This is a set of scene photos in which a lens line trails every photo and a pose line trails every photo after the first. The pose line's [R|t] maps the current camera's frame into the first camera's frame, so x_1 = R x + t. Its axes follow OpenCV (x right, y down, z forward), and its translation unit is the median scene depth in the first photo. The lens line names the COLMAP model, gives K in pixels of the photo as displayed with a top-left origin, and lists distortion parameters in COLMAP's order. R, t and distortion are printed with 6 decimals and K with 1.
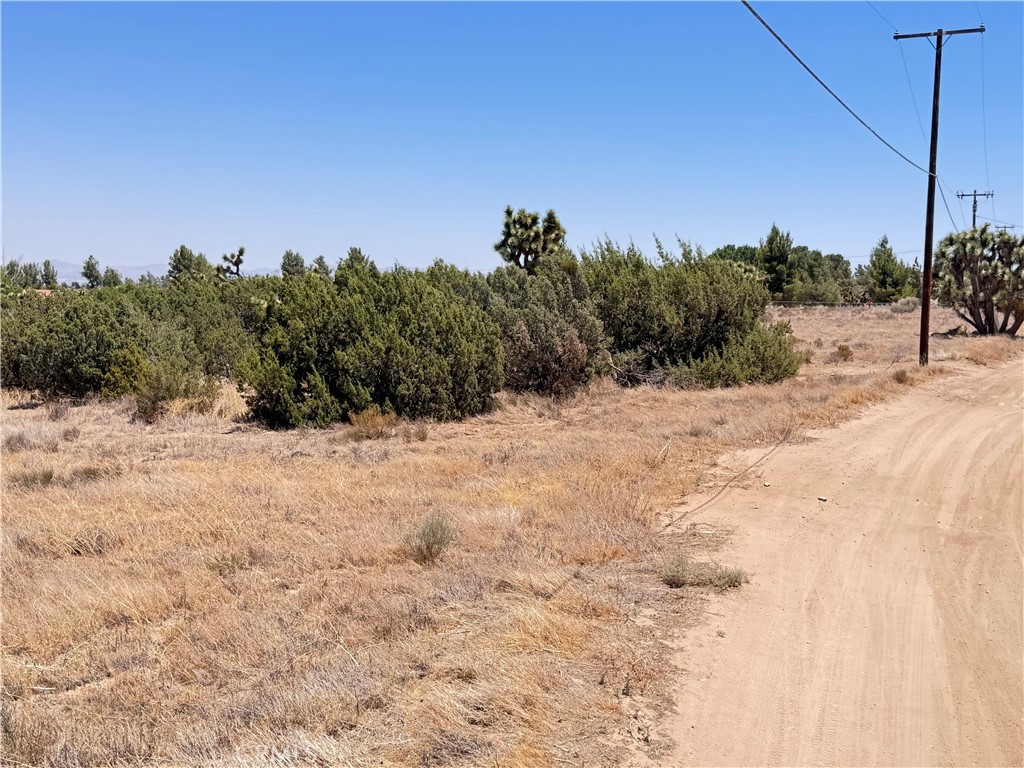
lens RADIAL K [[1285.0, 0, 513.5], [0, 1285.0, 380.2], [0, 0, 1]] dist [0.115990, 0.000000]
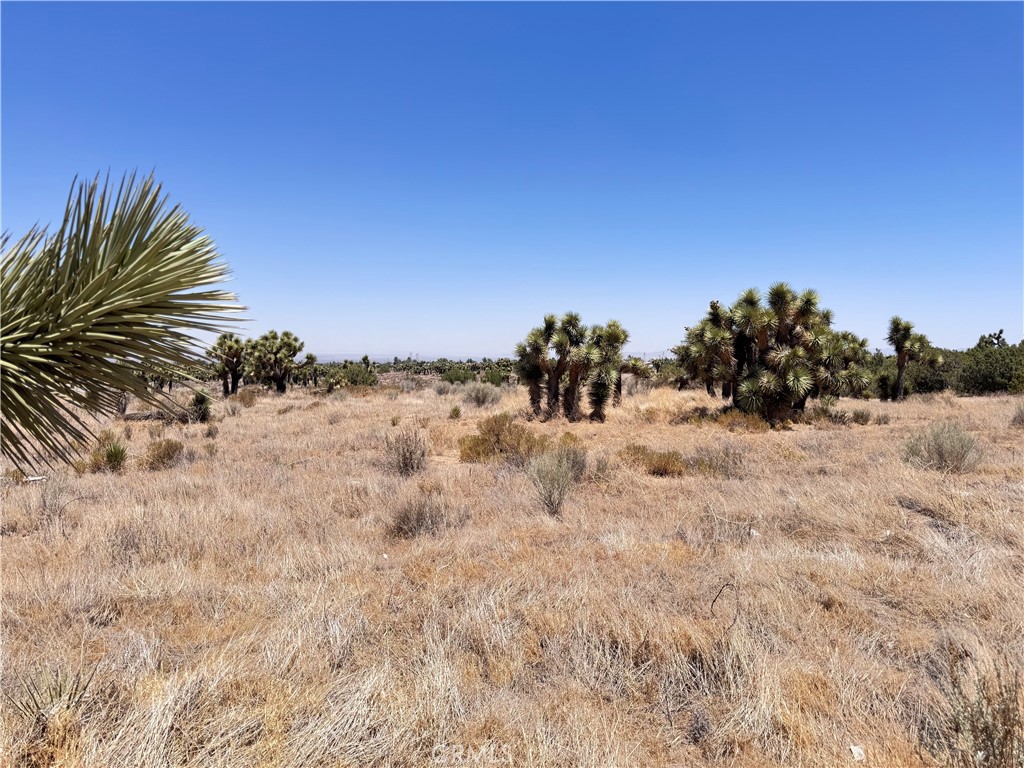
lens RADIAL K [[720.3, 0, 512.8], [0, 720.3, 383.4], [0, 0, 1]] dist [0.083726, -0.112362]
pose [[0.756211, 0.016505, -0.654120, -0.171236], [-0.044775, 0.998644, -0.026565, 0.078036], [0.652795, 0.049377, 0.755924, -0.525645]]
